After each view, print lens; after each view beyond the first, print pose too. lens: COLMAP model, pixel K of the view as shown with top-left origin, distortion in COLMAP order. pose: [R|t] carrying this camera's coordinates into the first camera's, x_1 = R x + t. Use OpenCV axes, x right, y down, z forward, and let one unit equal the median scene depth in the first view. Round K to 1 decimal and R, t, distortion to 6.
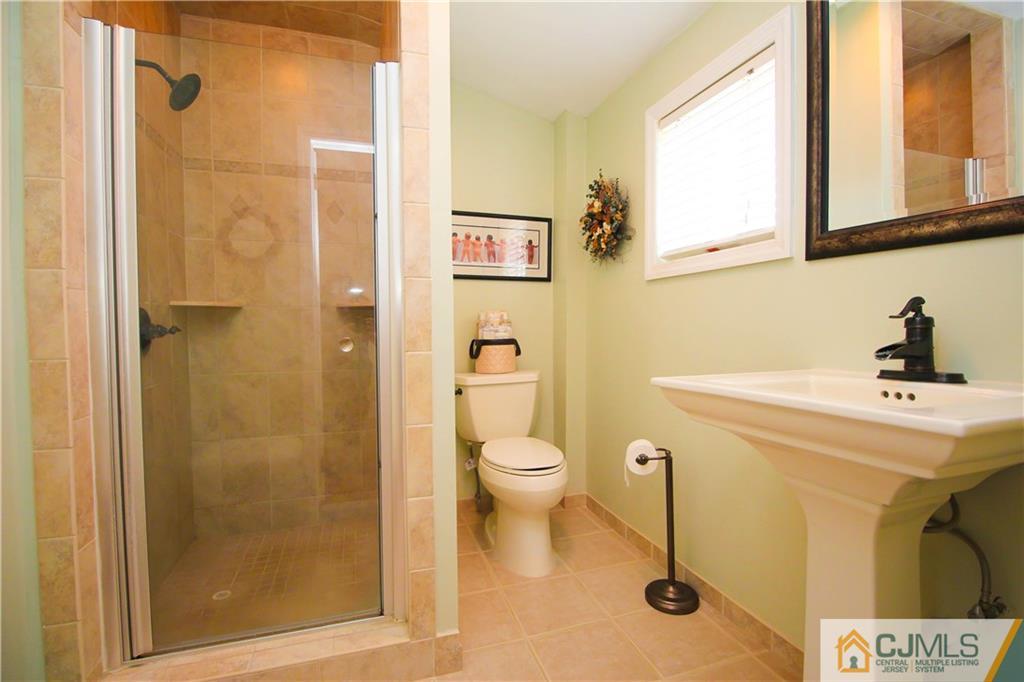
lens RADIAL K [[476.3, 0, 517.7], [0, 476.3, 341.7], [0, 0, 1]] dist [-0.004139, -0.008067]
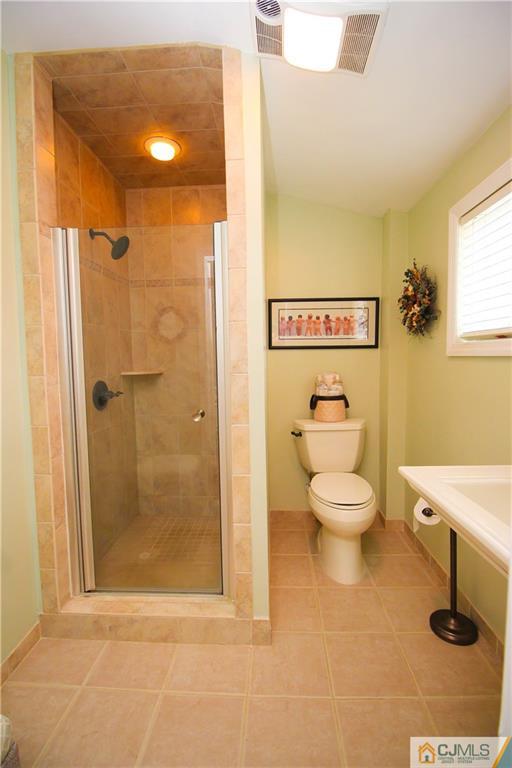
lens RADIAL K [[357.3, 0, 257.7], [0, 357.3, 382.6], [0, 0, 1]] dist [-0.004139, -0.008067]
pose [[0.933178, 0.016654, -0.359027, 0.154155], [-0.001639, 0.999113, 0.042086, -0.102553], [0.359410, -0.038685, 0.932378, 0.013152]]
